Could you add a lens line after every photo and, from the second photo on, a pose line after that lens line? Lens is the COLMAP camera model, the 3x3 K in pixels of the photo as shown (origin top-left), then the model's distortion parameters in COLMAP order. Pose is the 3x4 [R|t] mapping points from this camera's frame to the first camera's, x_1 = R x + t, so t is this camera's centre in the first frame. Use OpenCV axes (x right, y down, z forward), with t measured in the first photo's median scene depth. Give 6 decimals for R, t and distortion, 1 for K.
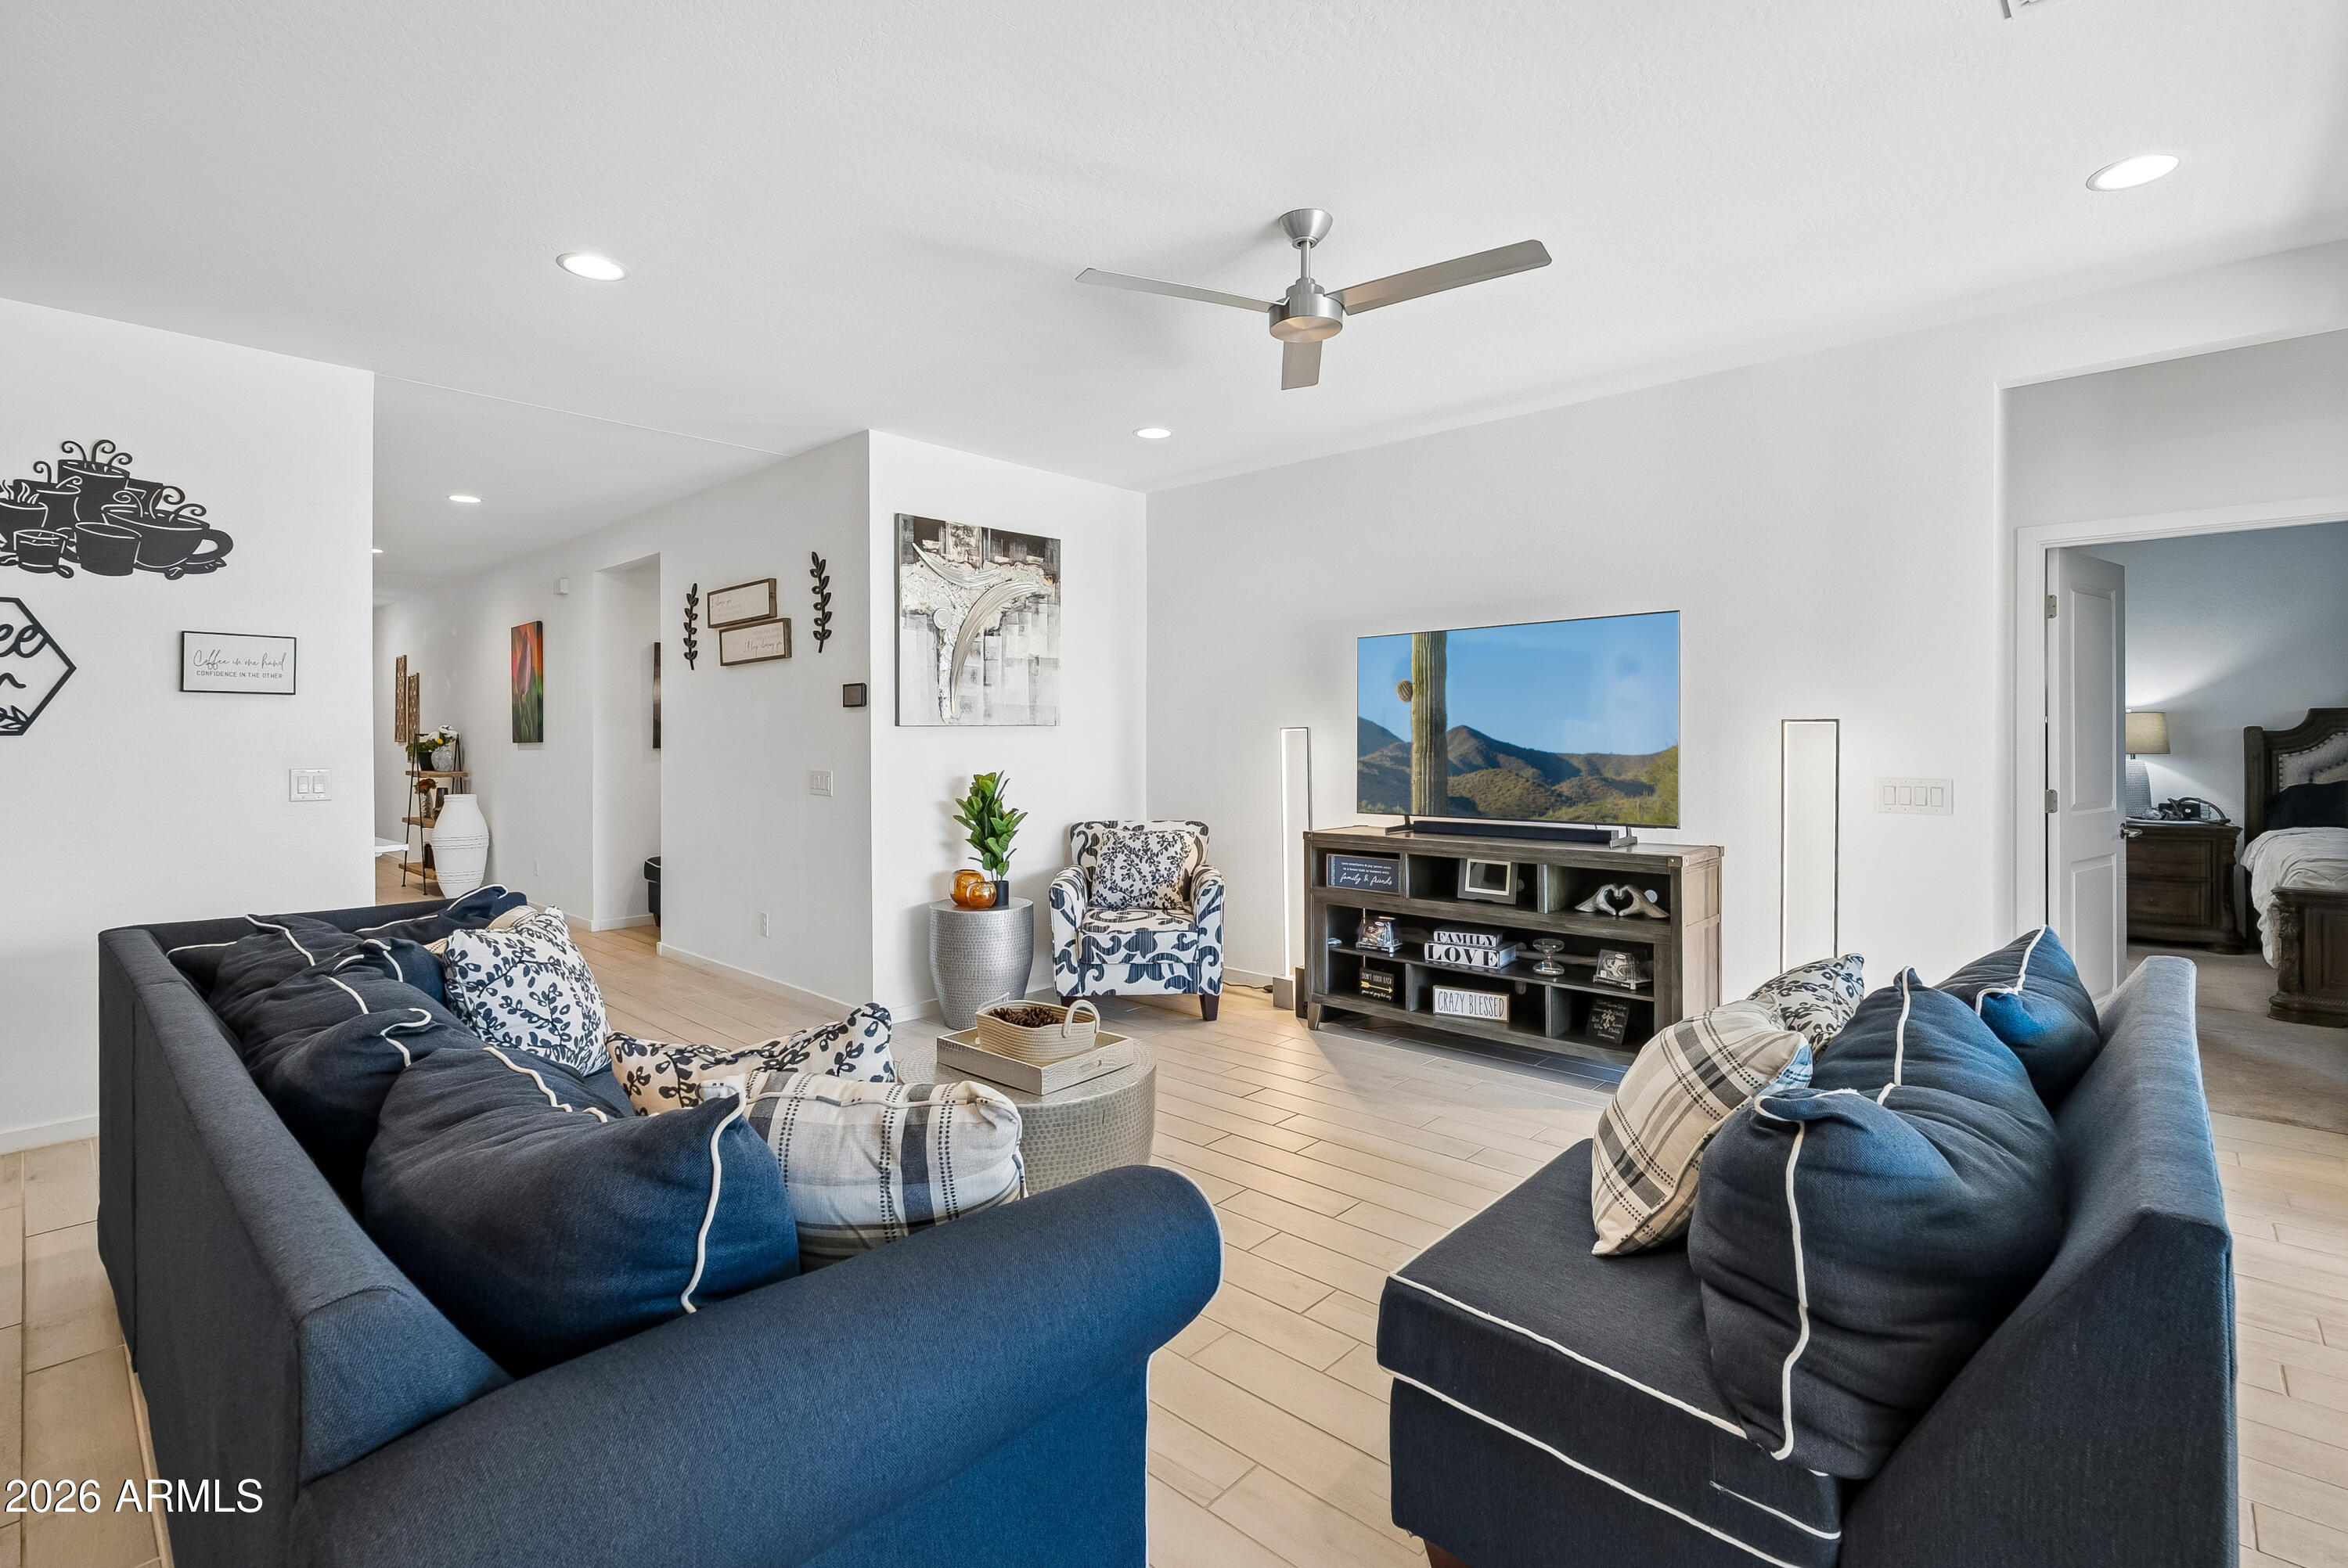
lens RADIAL K [[1067.7, 0, 1176.1], [0, 1067.7, 734.7], [0, 0, 1]] dist [-0.003620, -0.000580]
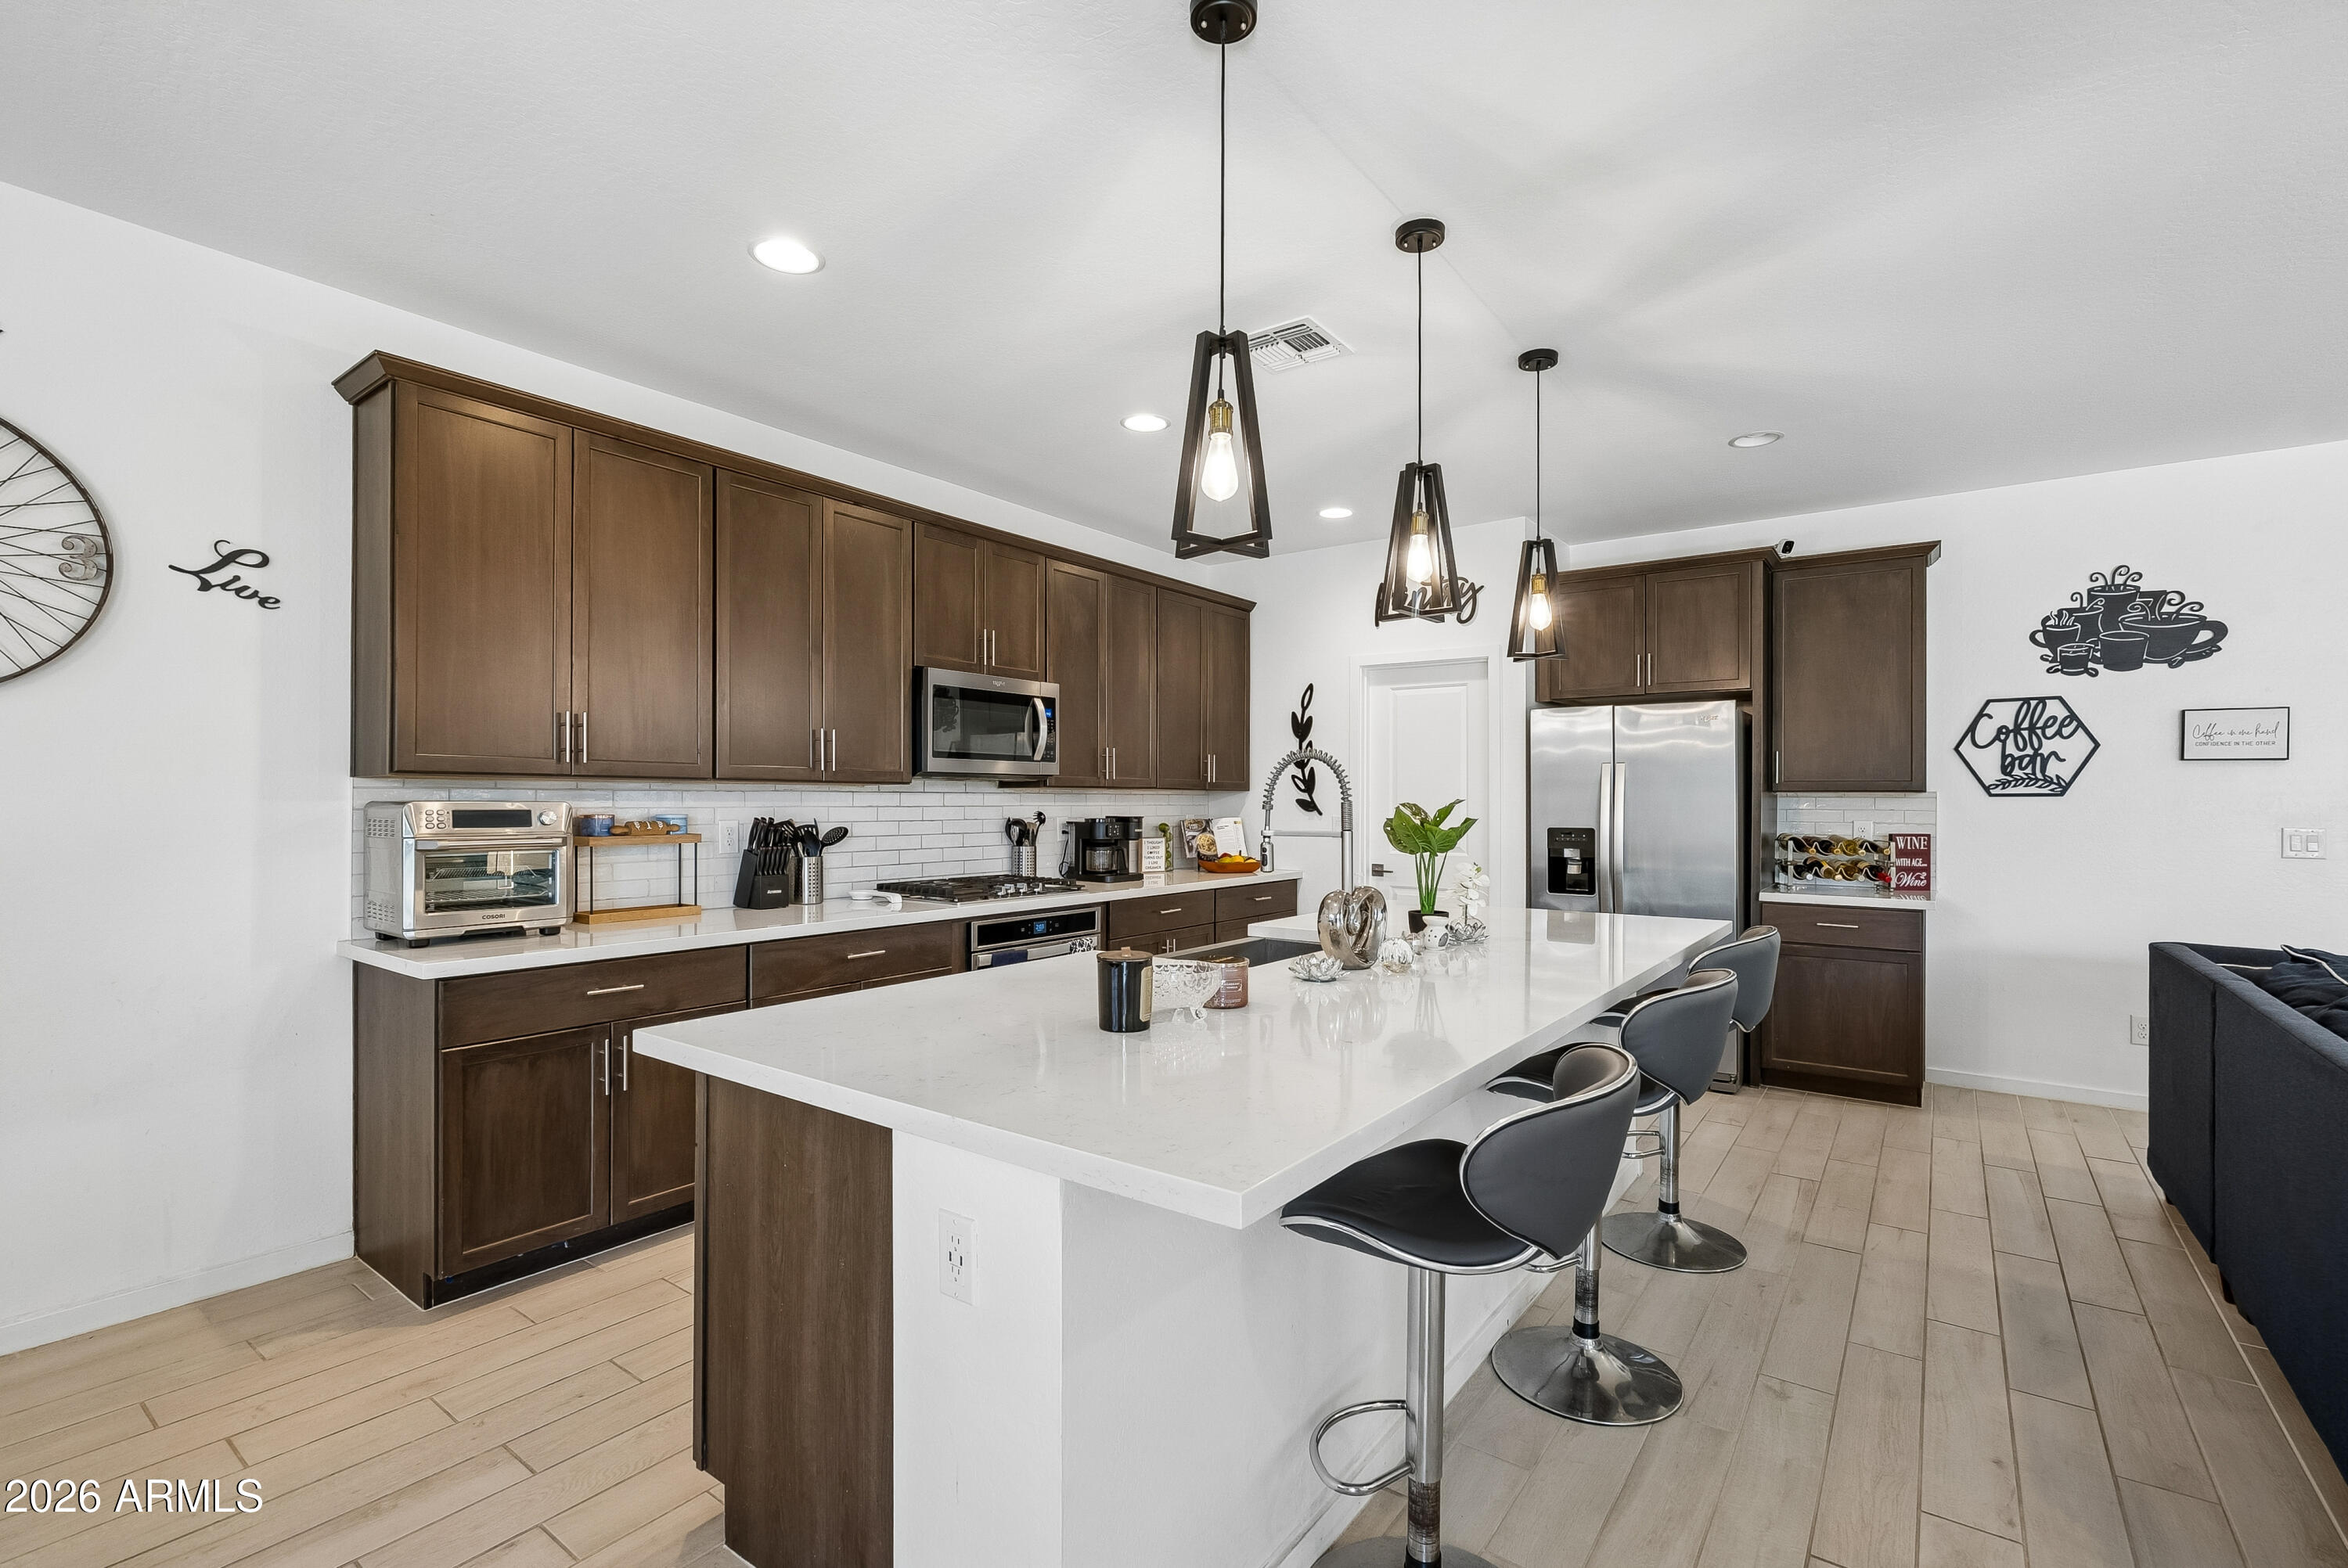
lens RADIAL K [[1040.0, 0, 1173.8], [0, 1040.0, 792.5], [0, 0, 1]] dist [-0.002881, -0.000344]
pose [[0.102802, -0.000782, -0.994701, 0.113146], [-0.004331, 0.999990, -0.001234, 0.002290], [0.994692, 0.004435, 0.102798, -0.253832]]
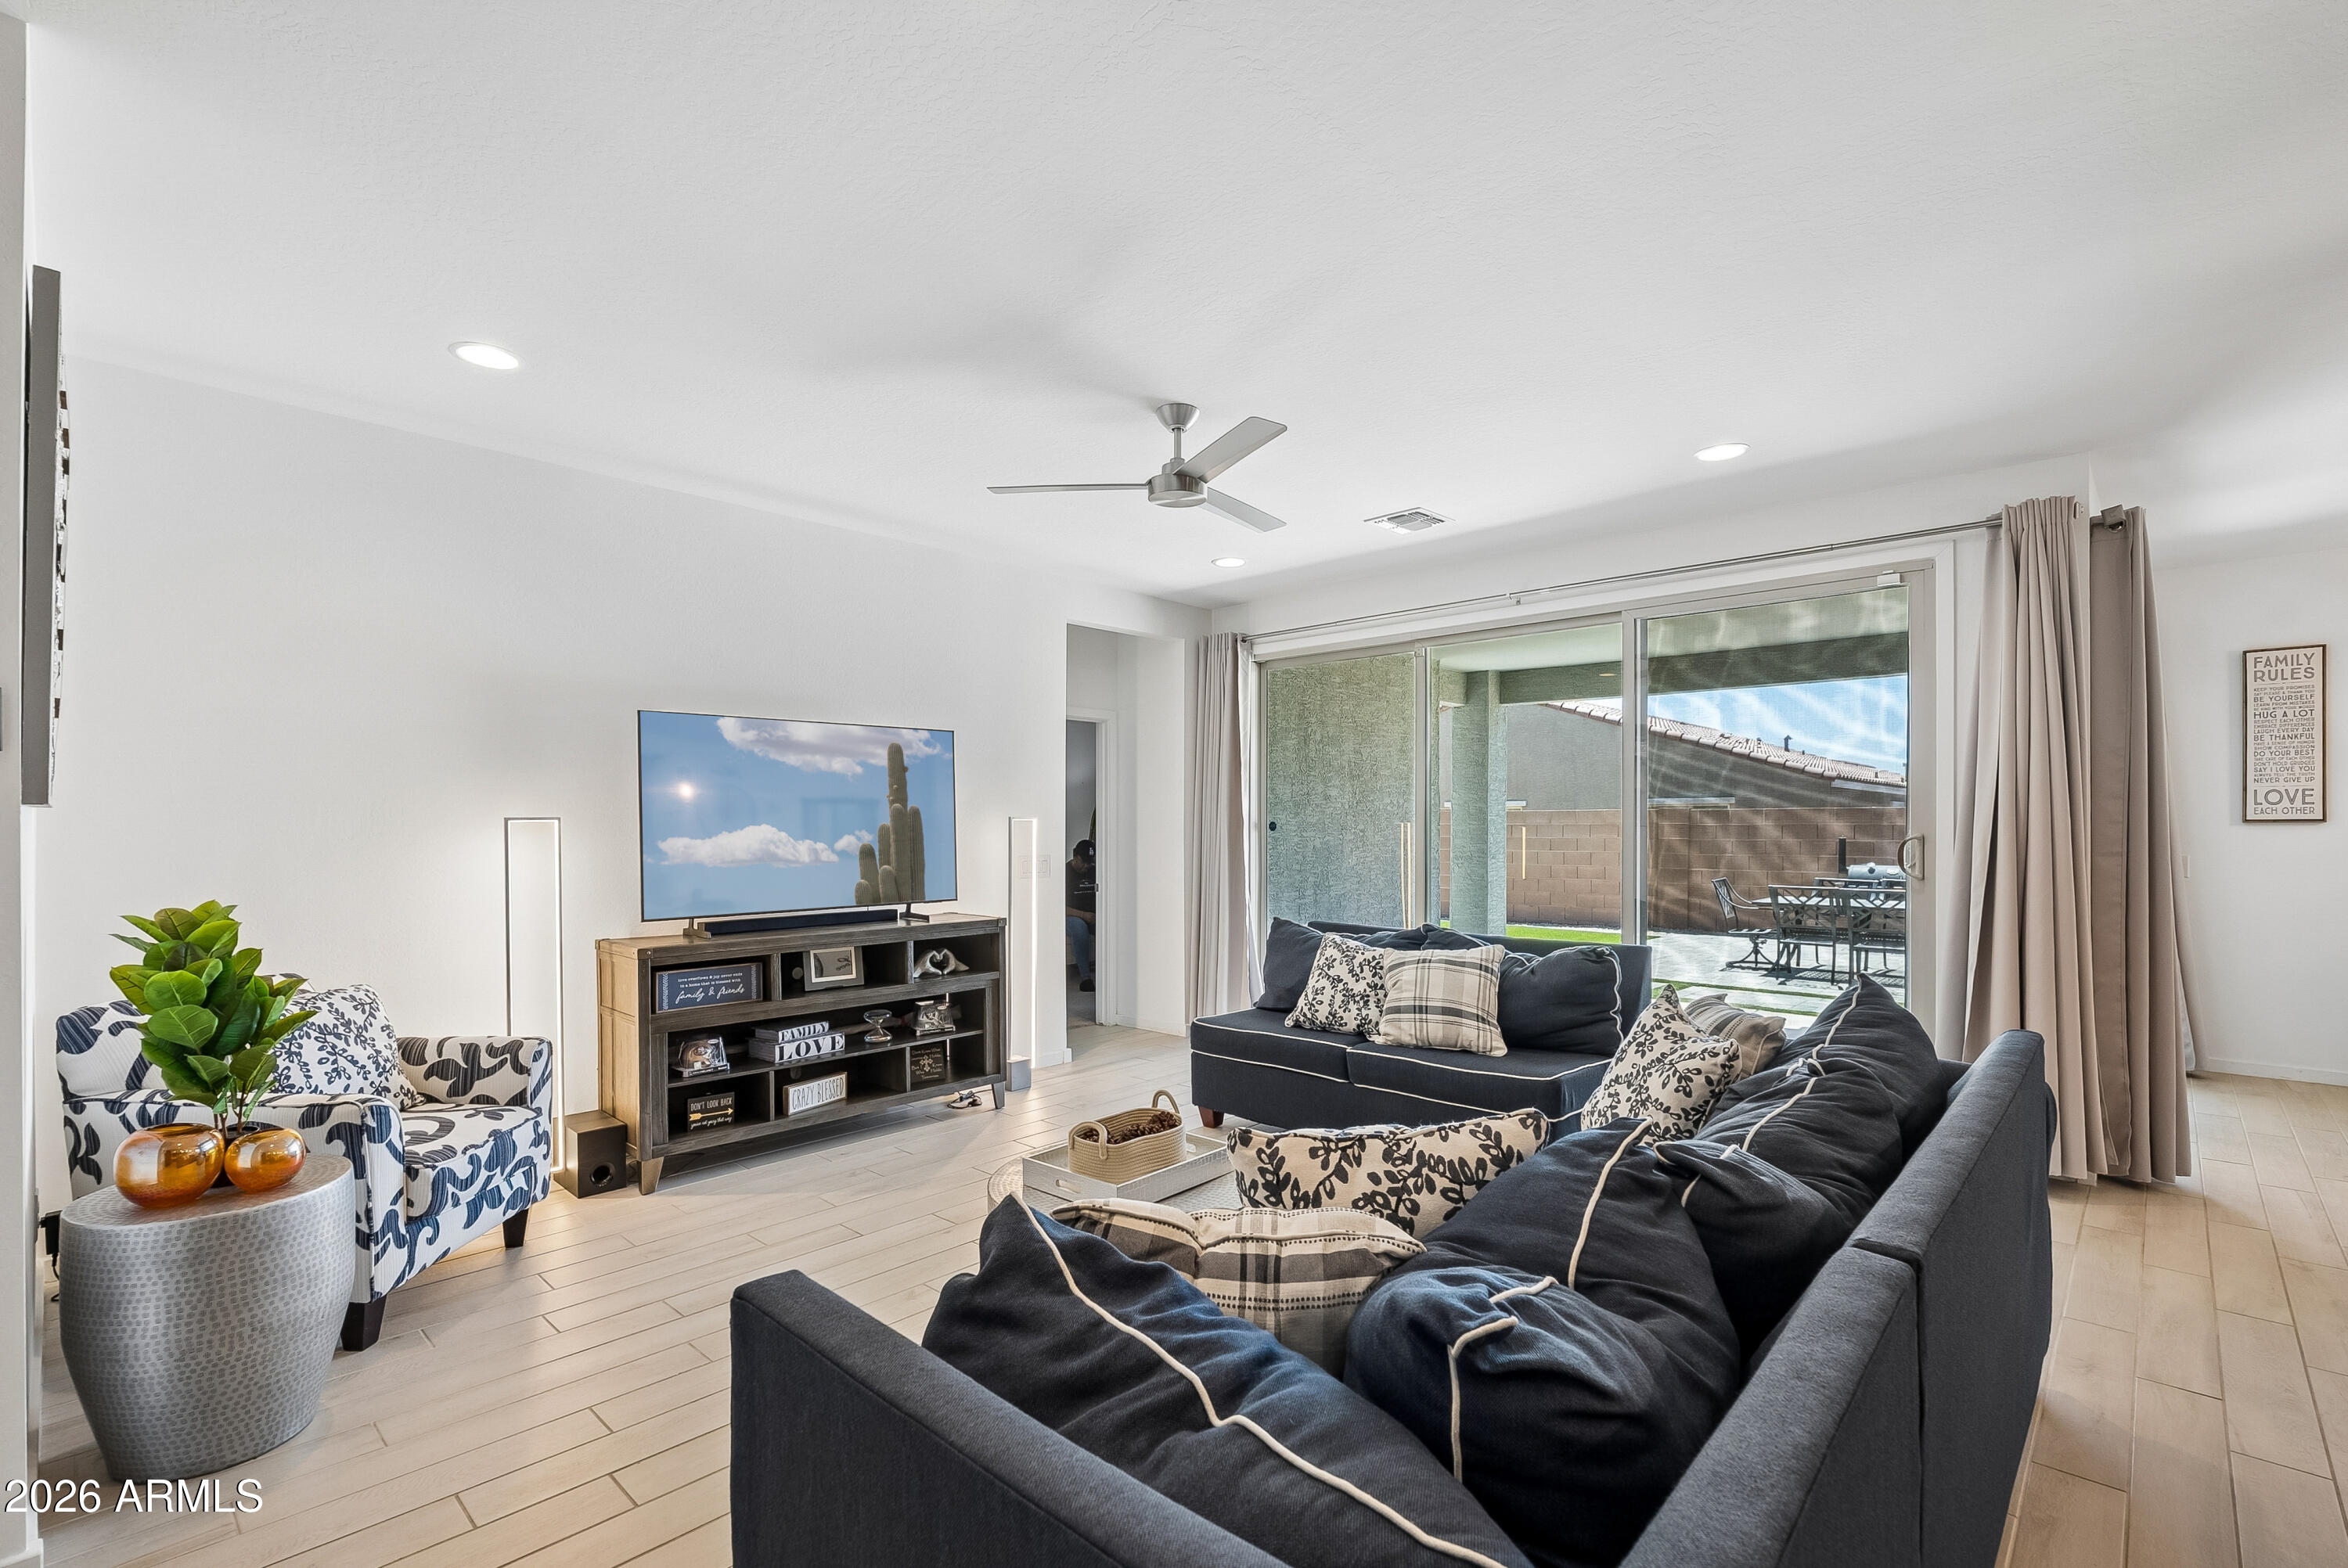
lens RADIAL K [[1054.2, 0, 1172.1], [0, 1054.2, 828.0], [0, 0, 1]] dist [-0.004268, -0.000265]
pose [[0.016341, 0.000936, 0.999866, -0.848471], [0.000176, 1.000000, -0.000939, 0.001742], [-0.999866, 0.000192, 0.016341, 0.760830]]
